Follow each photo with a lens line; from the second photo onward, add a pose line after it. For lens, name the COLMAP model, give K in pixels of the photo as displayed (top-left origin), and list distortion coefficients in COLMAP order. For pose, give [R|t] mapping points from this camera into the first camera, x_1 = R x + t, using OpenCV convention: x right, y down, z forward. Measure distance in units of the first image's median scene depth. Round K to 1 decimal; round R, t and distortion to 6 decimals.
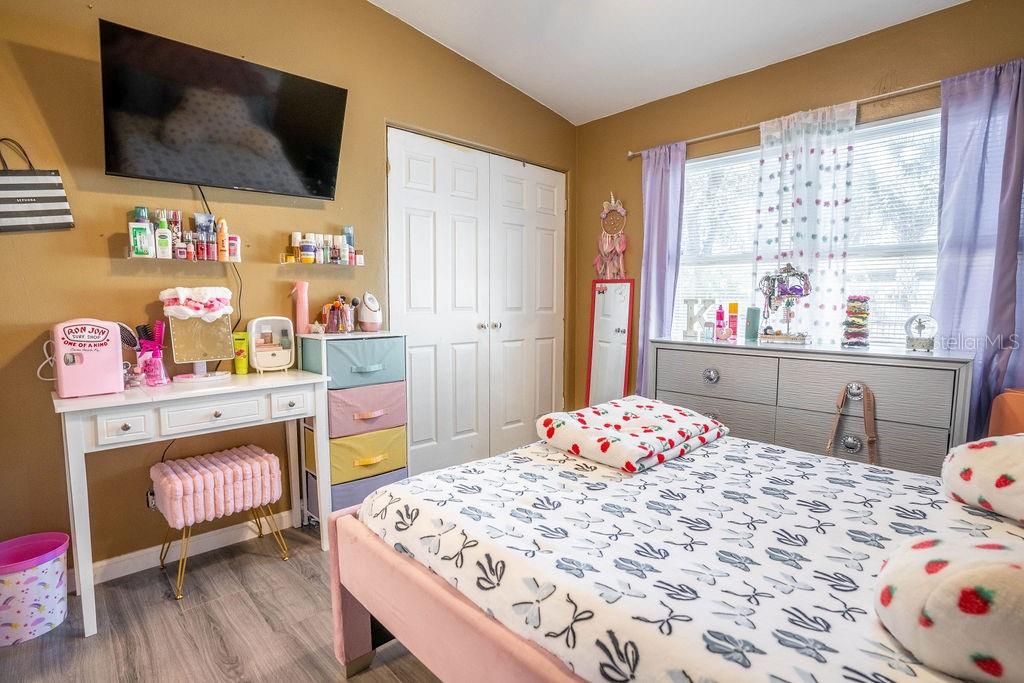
lens RADIAL K [[512.9, 0, 508.2], [0, 512.9, 347.2], [0, 0, 1]] dist [-0.072196, 0.032959]
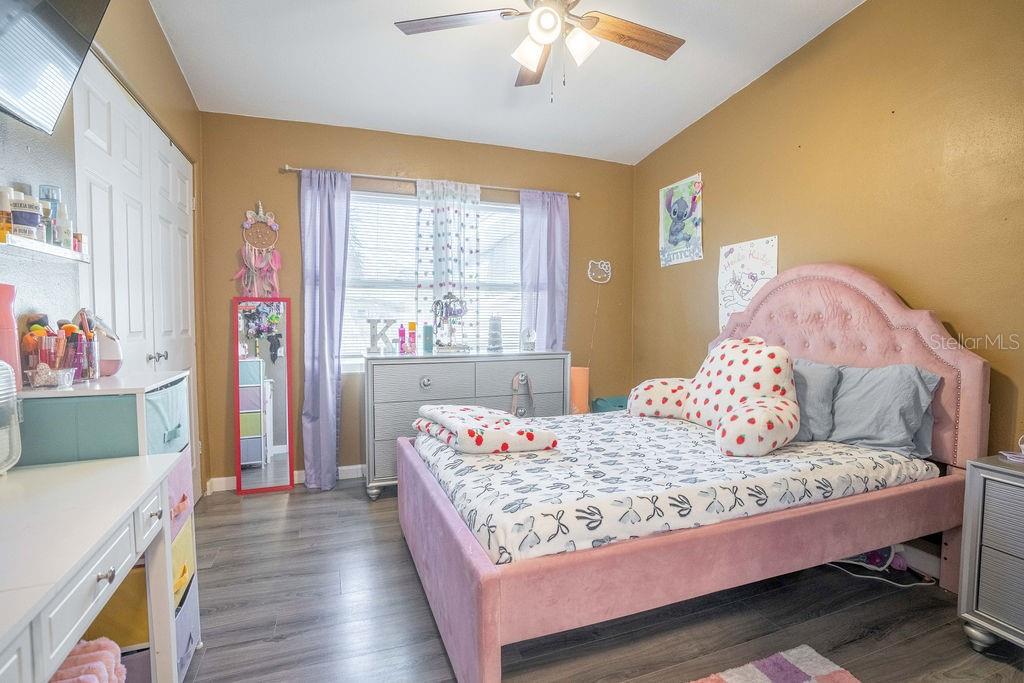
lens RADIAL K [[512.9, 0, 508.2], [0, 512.9, 347.2], [0, 0, 1]] dist [-0.072196, 0.032959]
pose [[0.356431, -0.053840, 0.932769, -0.627167], [0.083029, 0.996214, 0.025775, -0.040578], [-0.930625, 0.068260, 0.359552, 0.355380]]
